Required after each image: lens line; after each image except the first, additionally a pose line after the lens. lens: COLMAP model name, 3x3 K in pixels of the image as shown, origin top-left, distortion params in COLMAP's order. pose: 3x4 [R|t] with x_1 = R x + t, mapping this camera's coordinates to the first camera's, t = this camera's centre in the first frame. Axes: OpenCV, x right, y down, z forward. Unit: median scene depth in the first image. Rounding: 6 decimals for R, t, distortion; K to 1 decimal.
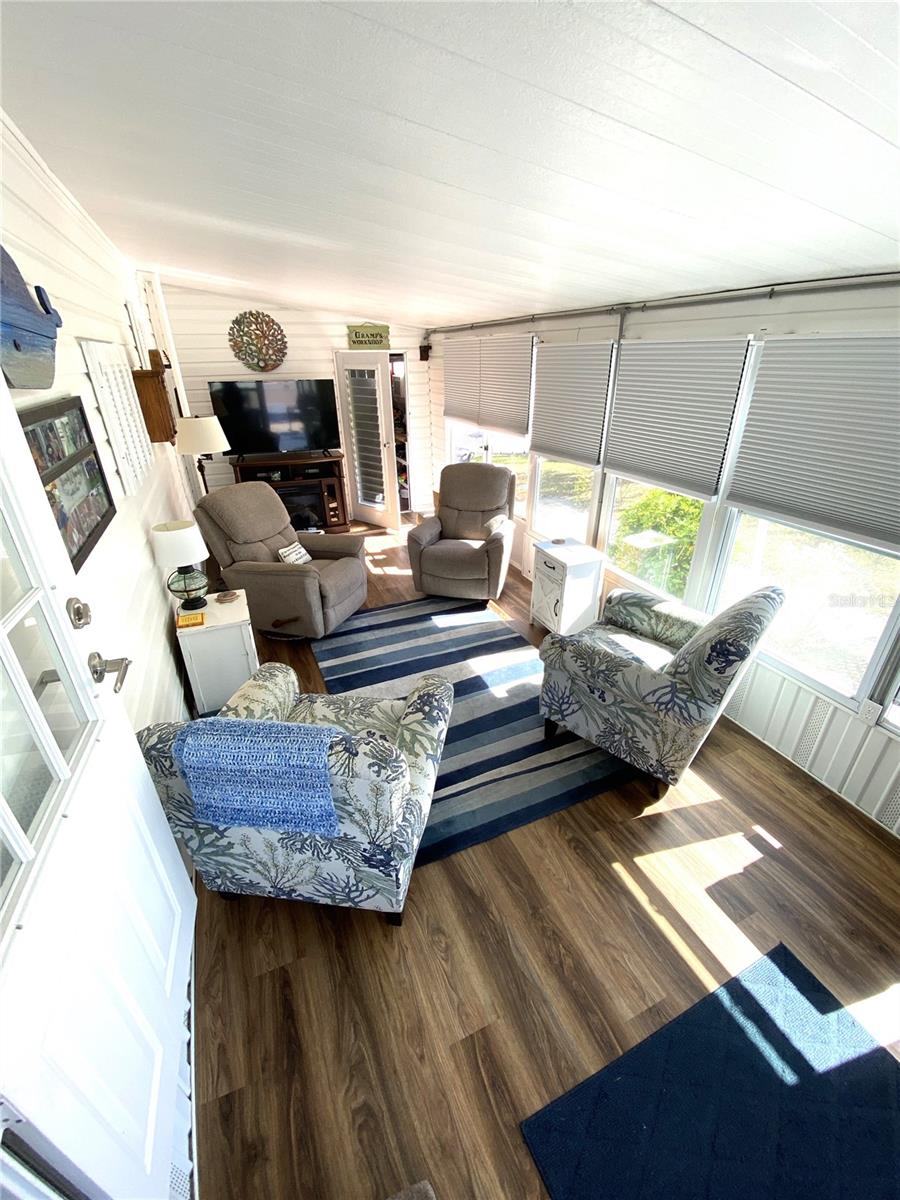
lens RADIAL K [[488.9, 0, 451.1], [0, 488.9, 602.3], [0, 0, 1]] dist [0.048166, -0.031463]
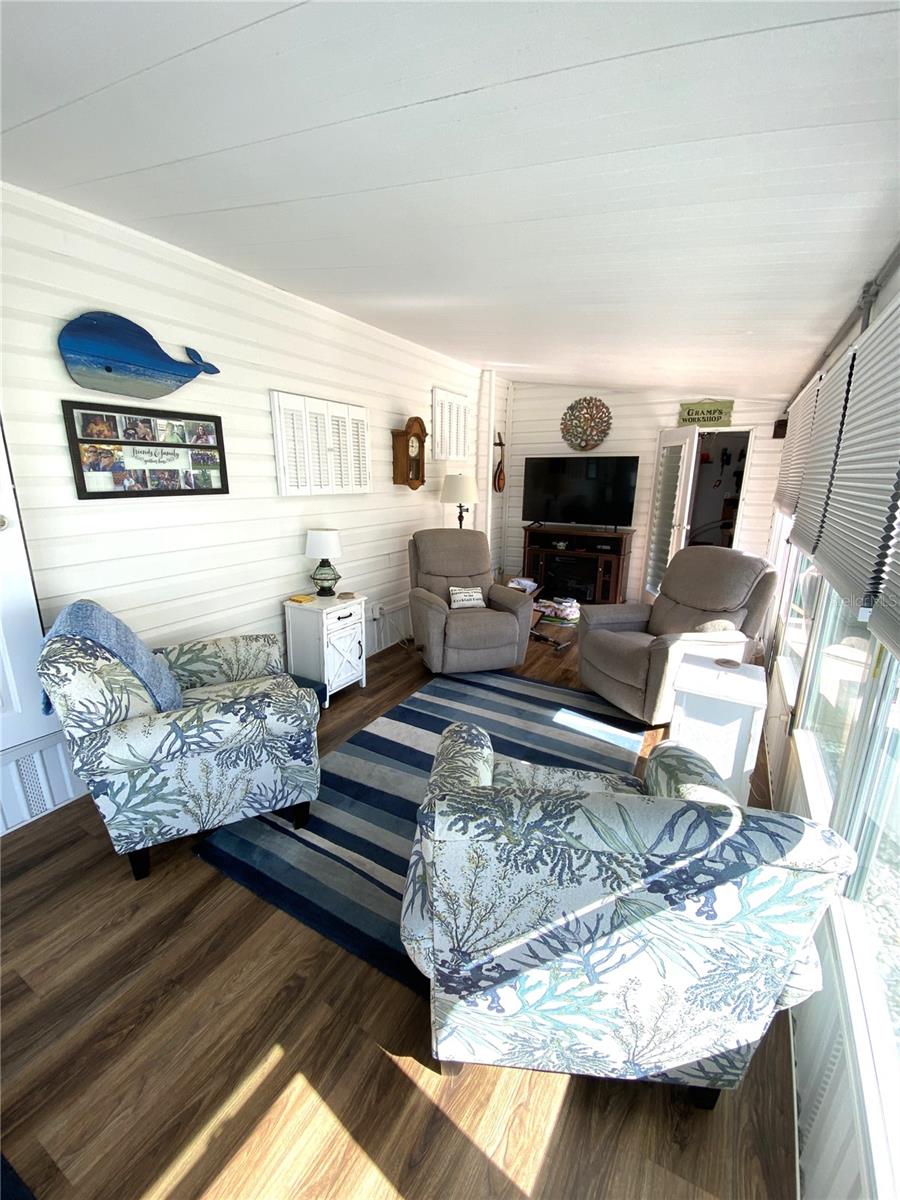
lens RADIAL K [[485.1, 0, 454.1], [0, 485.1, 612.1], [0, 0, 1]] dist [0.025858, -0.020406]
pose [[0.595769, 0.237391, -0.767271, 0.453587], [-0.377595, 0.925947, -0.006709, -0.047399], [0.708860, 0.293715, 0.641288, 0.321556]]
